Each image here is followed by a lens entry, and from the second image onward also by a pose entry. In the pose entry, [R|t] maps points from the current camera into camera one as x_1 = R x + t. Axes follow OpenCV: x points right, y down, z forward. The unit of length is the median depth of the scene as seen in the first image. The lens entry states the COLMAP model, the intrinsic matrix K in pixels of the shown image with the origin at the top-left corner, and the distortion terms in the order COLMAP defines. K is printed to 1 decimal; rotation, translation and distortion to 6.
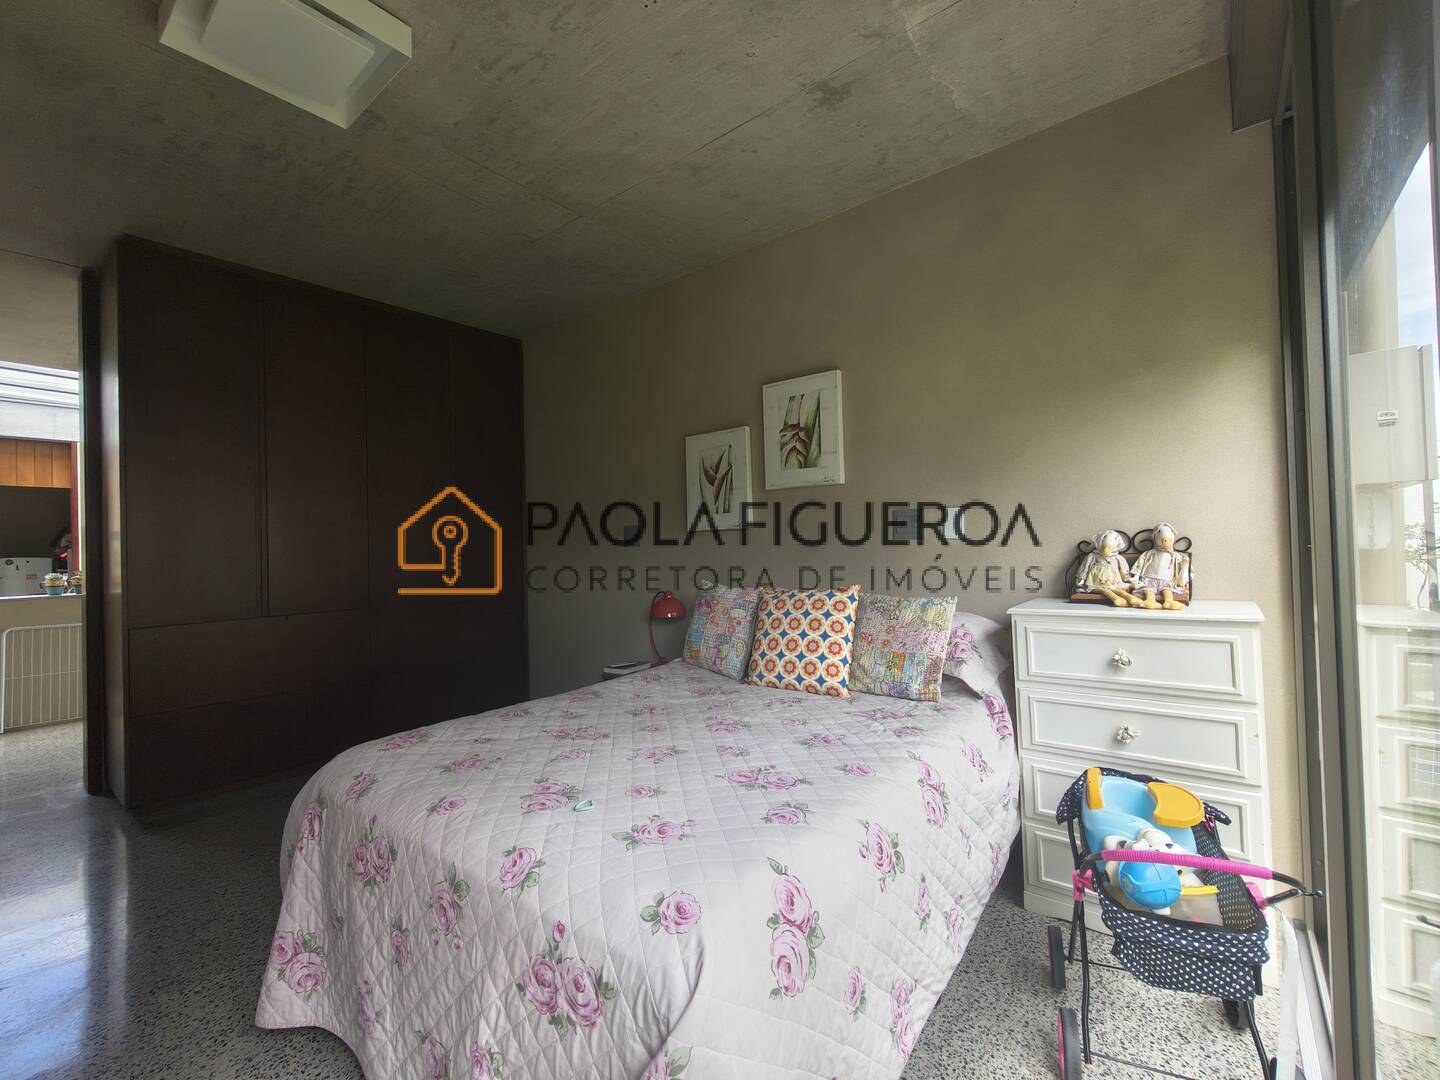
lens RADIAL K [[616.2, 0, 722.6], [0, 616.2, 537.2], [0, 0, 1]] dist [0.001445, -0.001321]
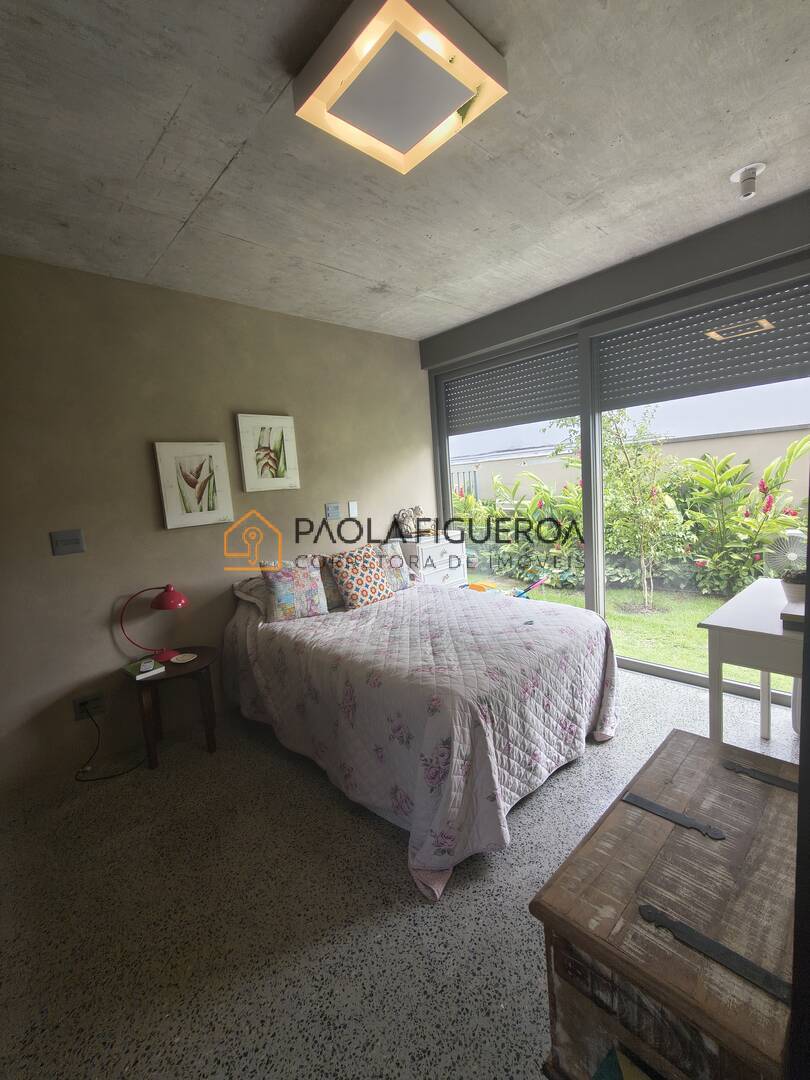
lens RADIAL K [[462.2, 0, 410.5], [0, 462.2, 539.5], [0, 0, 1]] dist [0.001445, -0.001321]
pose [[0.132208, -0.113947, 0.984651, -0.946835], [0.052741, 0.992772, 0.107805, -0.066802], [-0.989818, 0.037679, 0.137262, 0.526888]]
